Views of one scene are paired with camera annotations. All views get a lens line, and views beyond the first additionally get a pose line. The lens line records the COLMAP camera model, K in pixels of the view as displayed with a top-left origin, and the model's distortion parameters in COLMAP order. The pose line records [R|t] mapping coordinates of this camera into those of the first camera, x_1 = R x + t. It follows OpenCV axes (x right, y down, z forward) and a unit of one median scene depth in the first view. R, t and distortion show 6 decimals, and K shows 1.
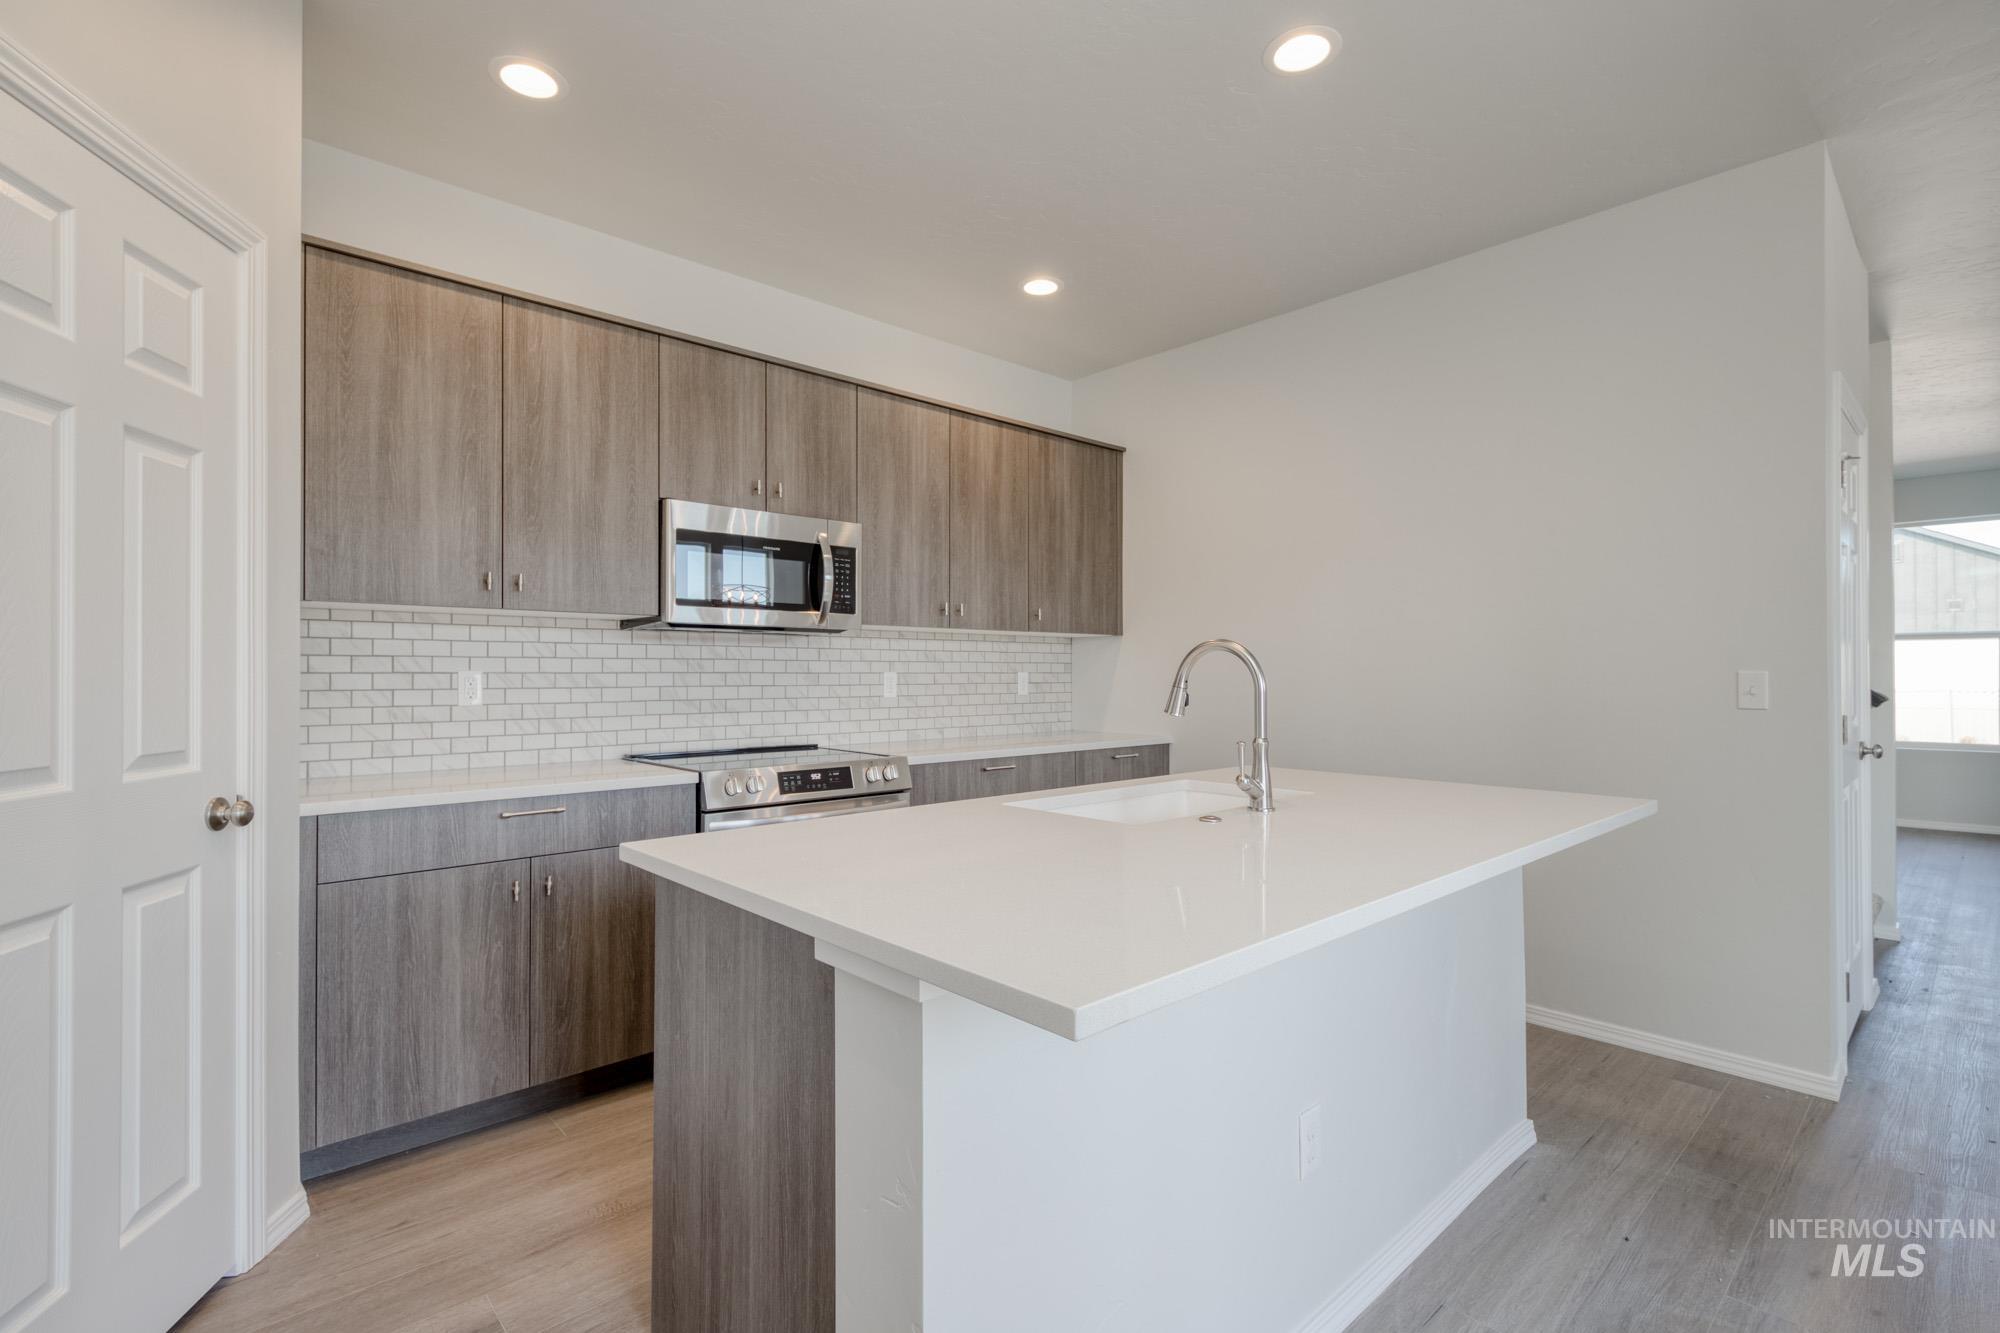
lens RADIAL K [[904.8, 0, 995.7], [0, 904.8, 670.1], [0, 0, 1]] dist [-0.002497, -0.003432]
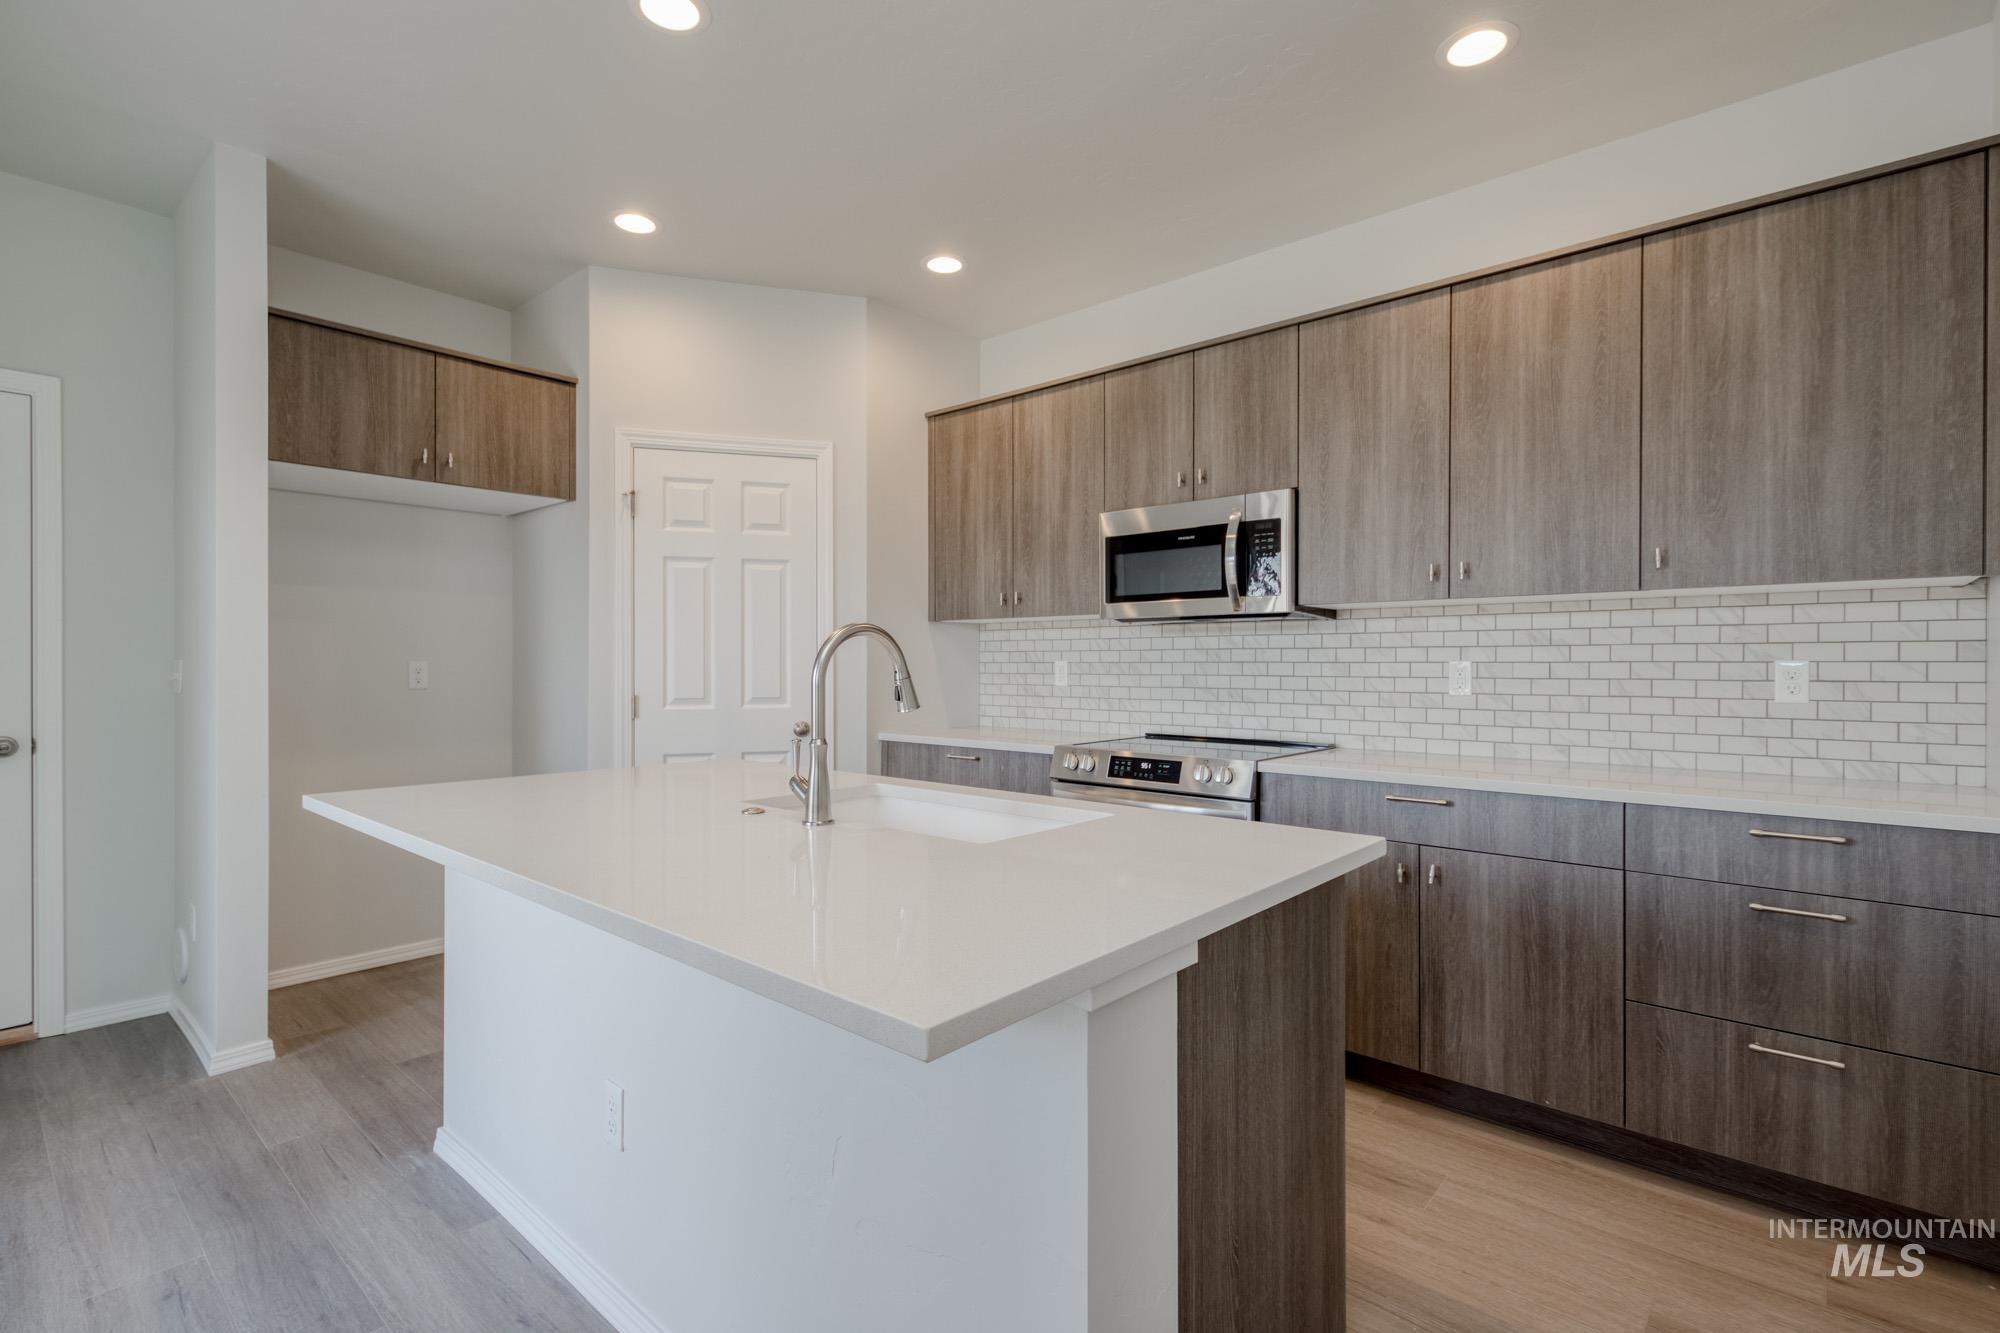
lens RADIAL K [[904.8, 0, 981.0], [0, 904.8, 670.1], [0, 0, 1]] dist [-0.002497, -0.003432]
pose [[0.098351, 0.008136, -0.995119, 0.675176], [0.003944, 0.999956, 0.008566, 0.002083], [0.995144, -0.004767, 0.098314, 0.625034]]
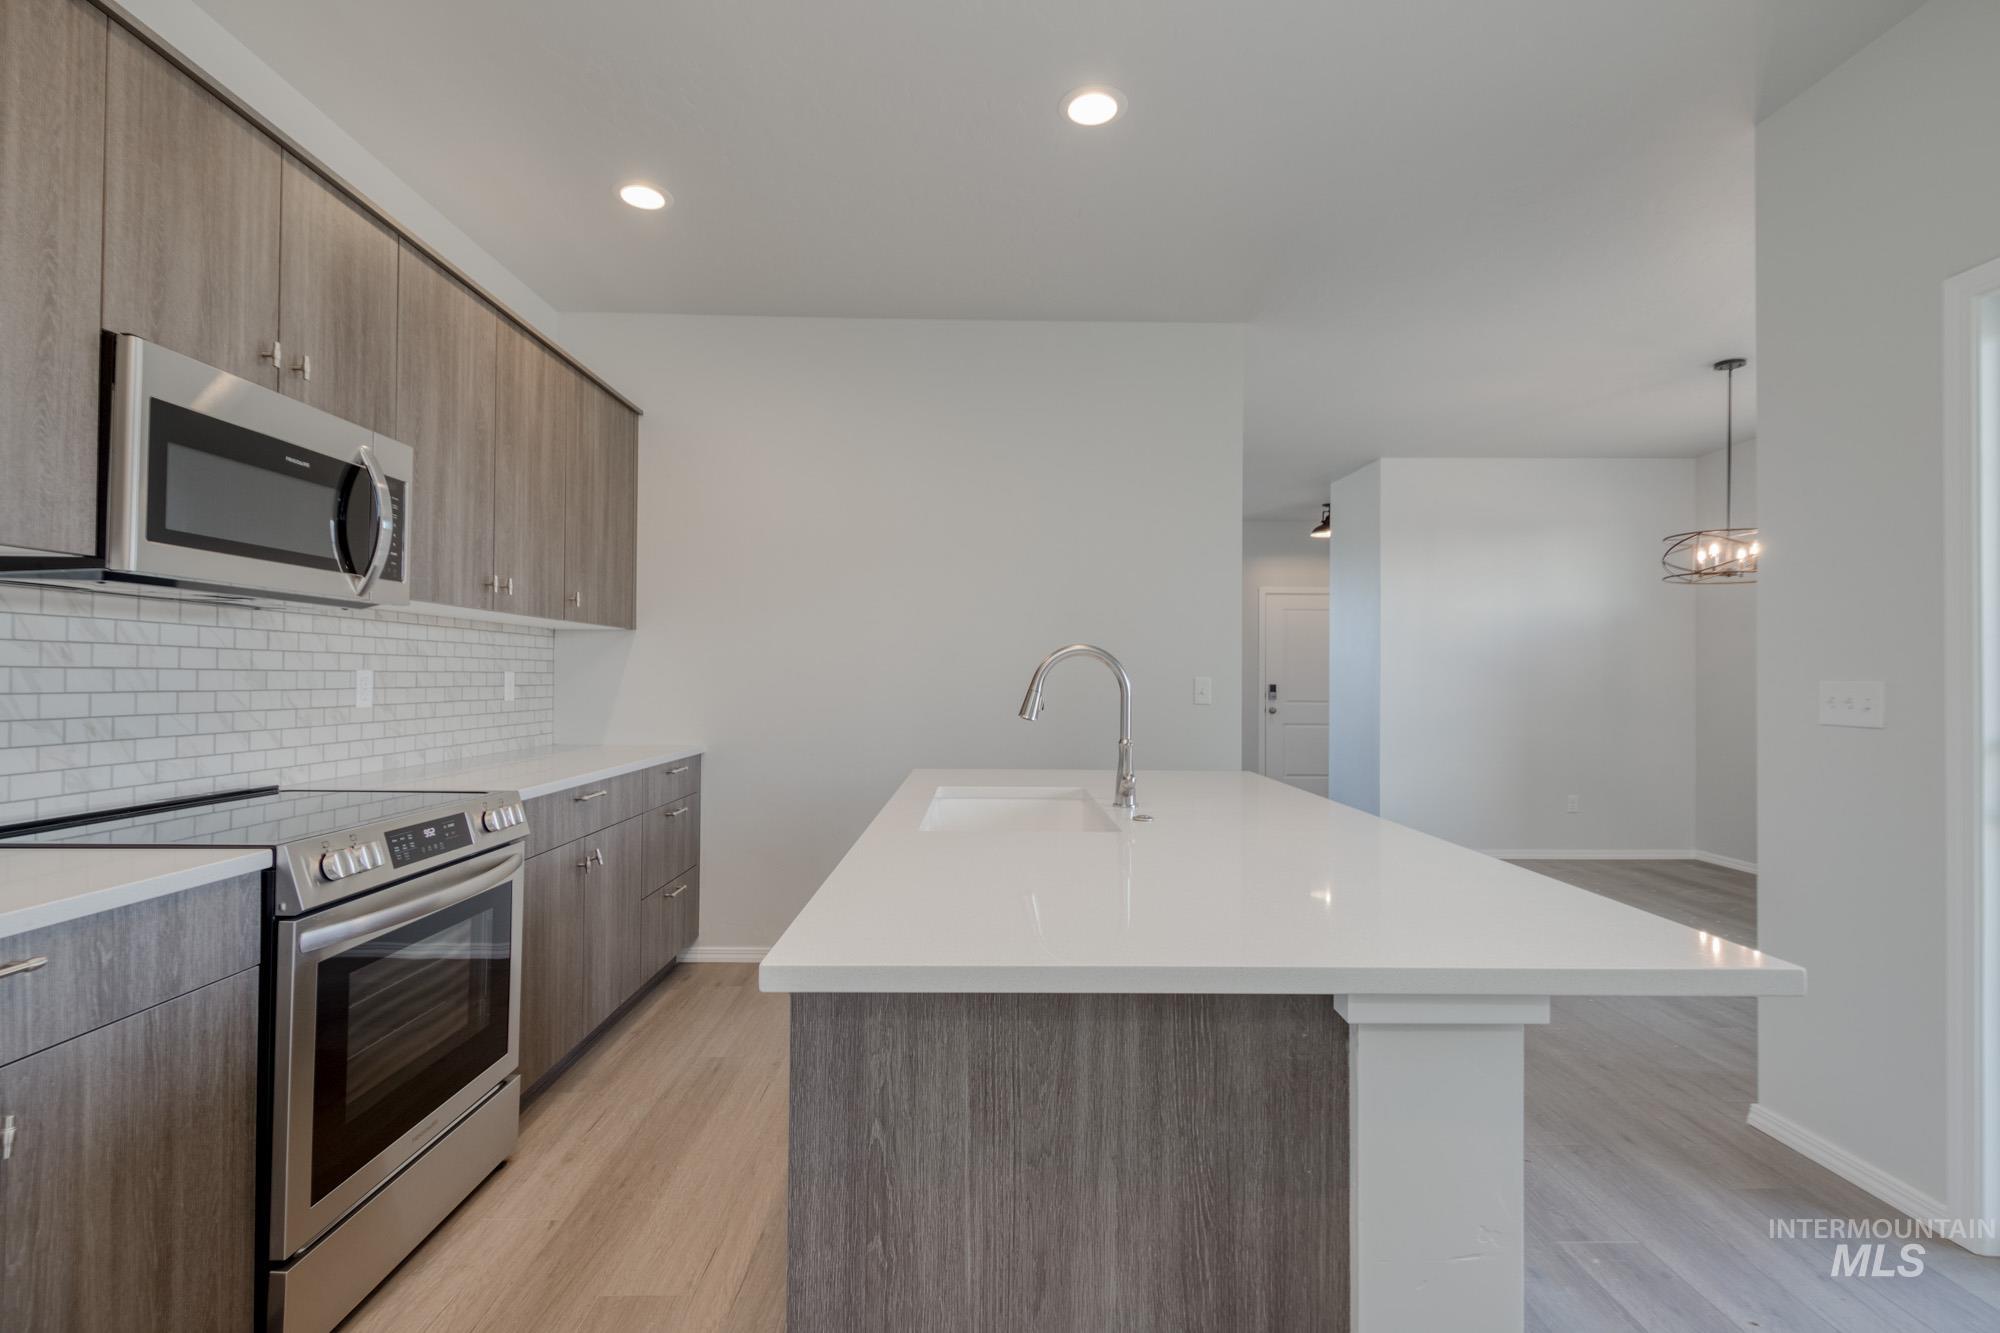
lens RADIAL K [[904.8, 0, 1000.2], [0, 904.8, 671.5], [0, 0, 1]] dist [-0.002497, -0.003432]
pose [[0.659077, 0.011721, 0.751984, -0.360069], [-0.012165, 0.999914, -0.004923, 0.001056], [-0.751977, -0.005903, 0.659162, 0.237483]]
